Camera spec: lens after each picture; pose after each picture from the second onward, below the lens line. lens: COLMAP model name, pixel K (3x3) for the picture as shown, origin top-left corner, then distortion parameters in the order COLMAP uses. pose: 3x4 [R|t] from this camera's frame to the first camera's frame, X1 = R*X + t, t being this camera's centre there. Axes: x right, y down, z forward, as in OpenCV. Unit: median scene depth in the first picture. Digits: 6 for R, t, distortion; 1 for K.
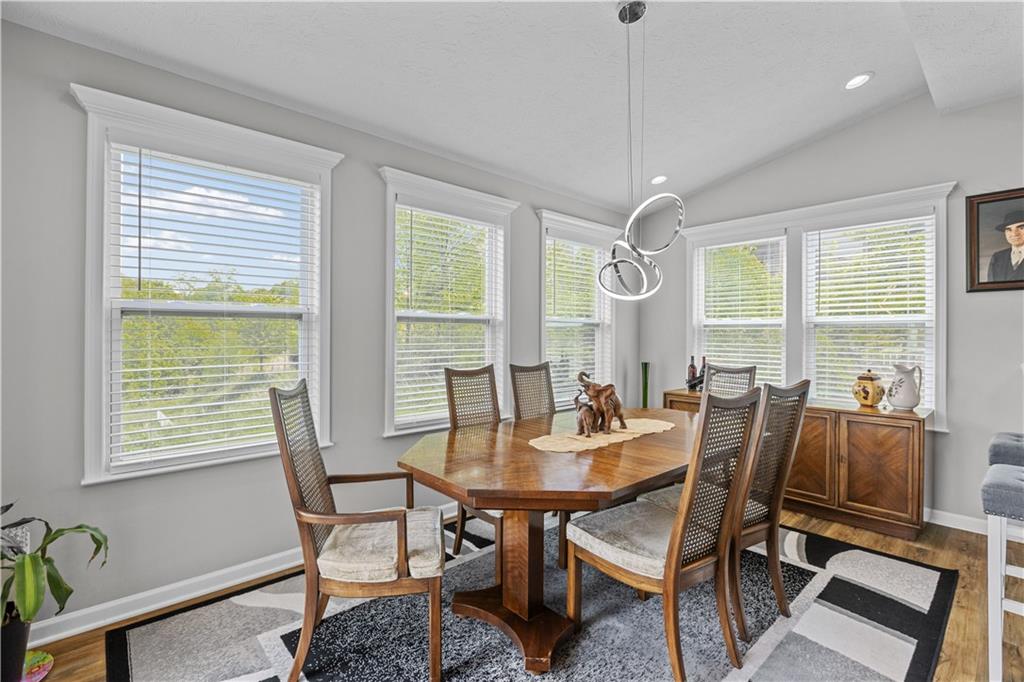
lens RADIAL K [[471.3, 0, 512.2], [0, 471.3, 337.6], [0, 0, 1]] dist [-0.002871, 0.000426]
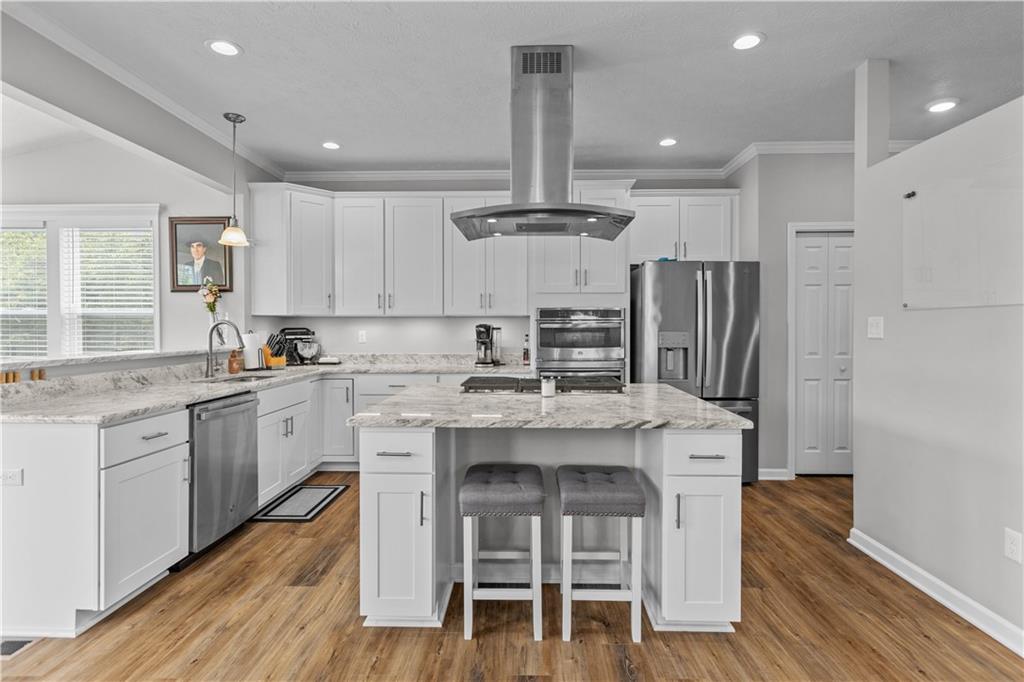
lens RADIAL K [[520.6, 0, 510.9], [0, 520.6, 337.2], [0, 0, 1]] dist [0.005464, 0.000936]
pose [[0.698211, -0.014226, 0.715750, 0.593736], [0.005437, 0.999879, 0.014570, 0.011172], [-0.715871, -0.006281, 0.698204, -0.660929]]
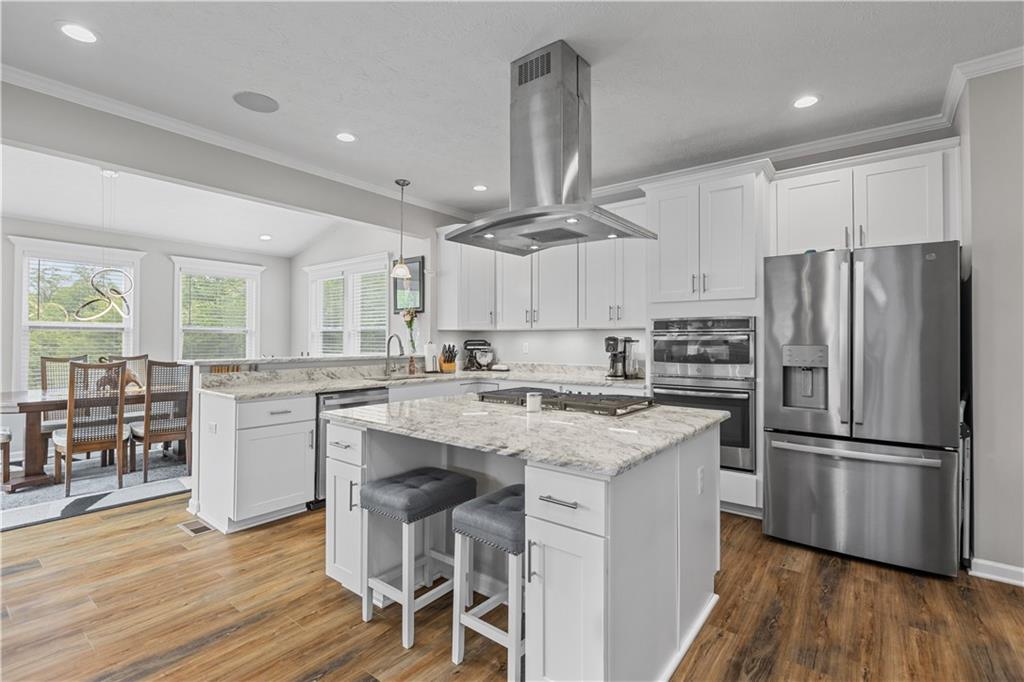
lens RADIAL K [[471.3, 0, 511.6], [0, 471.3, 337.5], [0, 0, 1]] dist [-0.002871, 0.000426]
pose [[0.987400, 0.003139, 0.158215, 1.125443], [-0.001116, 0.999917, -0.012870, 0.015353], [-0.158242, 0.012531, 0.987321, -0.843817]]
